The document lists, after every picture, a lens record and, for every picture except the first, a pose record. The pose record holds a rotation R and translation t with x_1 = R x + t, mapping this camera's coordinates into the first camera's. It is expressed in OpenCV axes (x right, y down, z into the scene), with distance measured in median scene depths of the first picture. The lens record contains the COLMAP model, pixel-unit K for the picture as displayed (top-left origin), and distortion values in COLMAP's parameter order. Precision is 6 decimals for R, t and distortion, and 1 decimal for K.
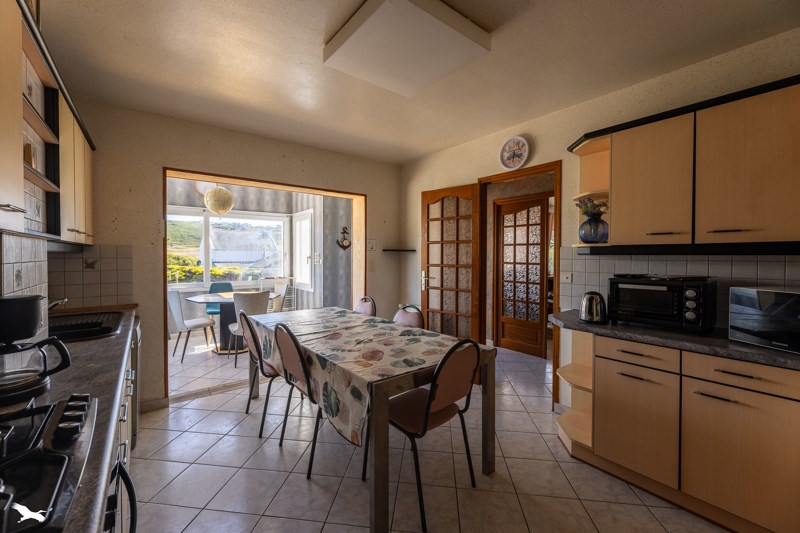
lens RADIAL K [[329.1, 0, 395.2], [0, 329.1, 264.4], [0, 0, 1]] dist [-0.001814, -0.000031]
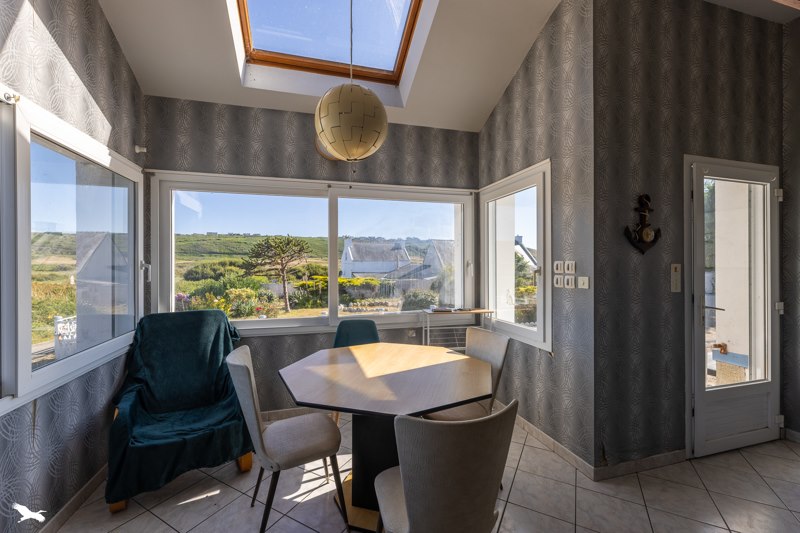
lens RADIAL K [[329.1, 0, 399.4], [0, 329.1, 265.9], [0, 0, 1]] dist [-0.001814, -0.000031]
pose [[0.933456, 0.000143, -0.358691, -0.275097], [-0.010044, 0.999618, -0.025741, -0.015661], [0.358550, 0.027631, 0.933101, 0.522253]]
